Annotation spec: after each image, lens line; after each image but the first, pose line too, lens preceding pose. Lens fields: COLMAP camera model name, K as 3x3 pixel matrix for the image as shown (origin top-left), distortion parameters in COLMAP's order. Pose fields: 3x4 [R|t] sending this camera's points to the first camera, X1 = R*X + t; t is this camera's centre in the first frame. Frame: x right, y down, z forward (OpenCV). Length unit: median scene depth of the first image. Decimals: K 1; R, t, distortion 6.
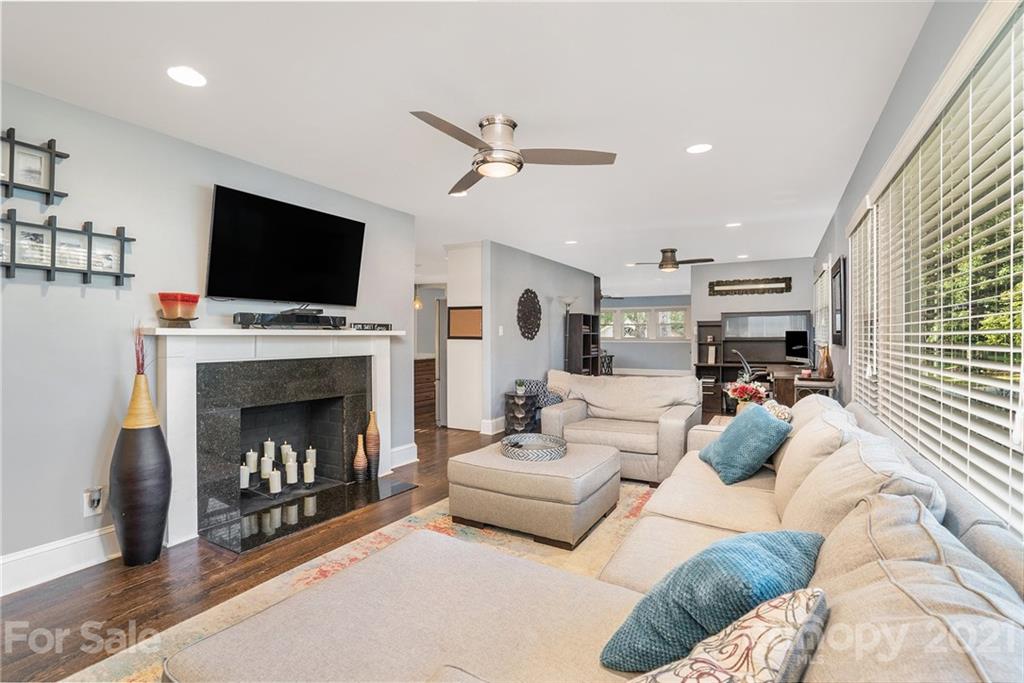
lens RADIAL K [[479.6, 0, 507.0], [0, 479.6, 337.1], [0, 0, 1]] dist [-0.053469, 0.018306]
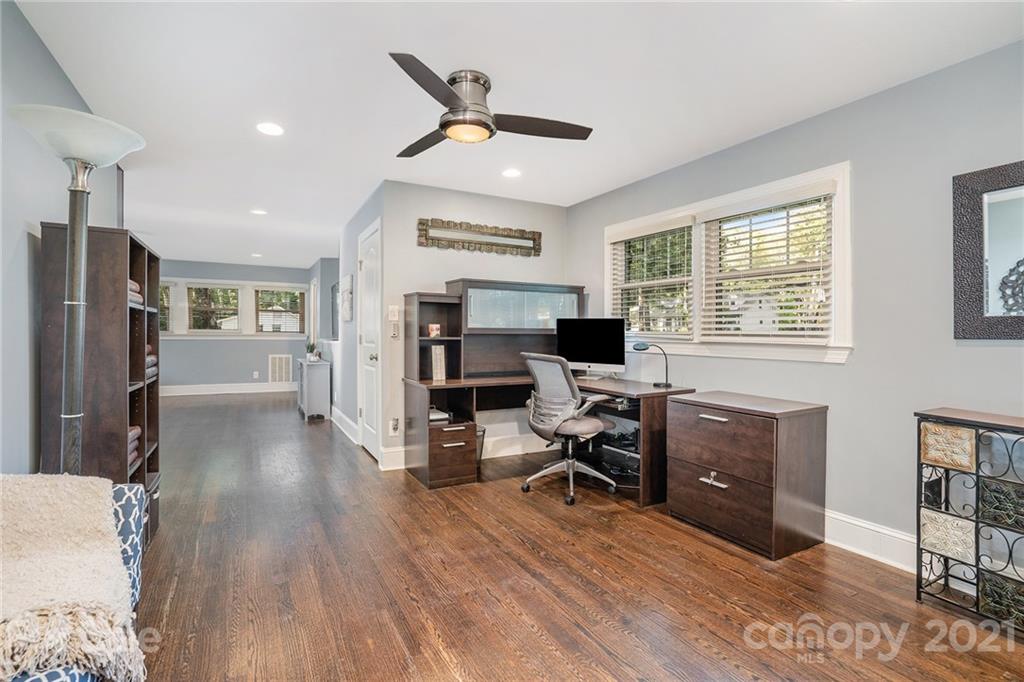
lens RADIAL K [[479.6, 0, 507.0], [0, 479.6, 336.6], [0, 0, 1]] dist [-0.053469, 0.018306]
pose [[0.516823, 0.002703, 0.856088, 0.076885], [-0.007014, 0.999975, 0.001077, 0.018371], [-0.856064, -0.006561, 0.516829, 1.330683]]
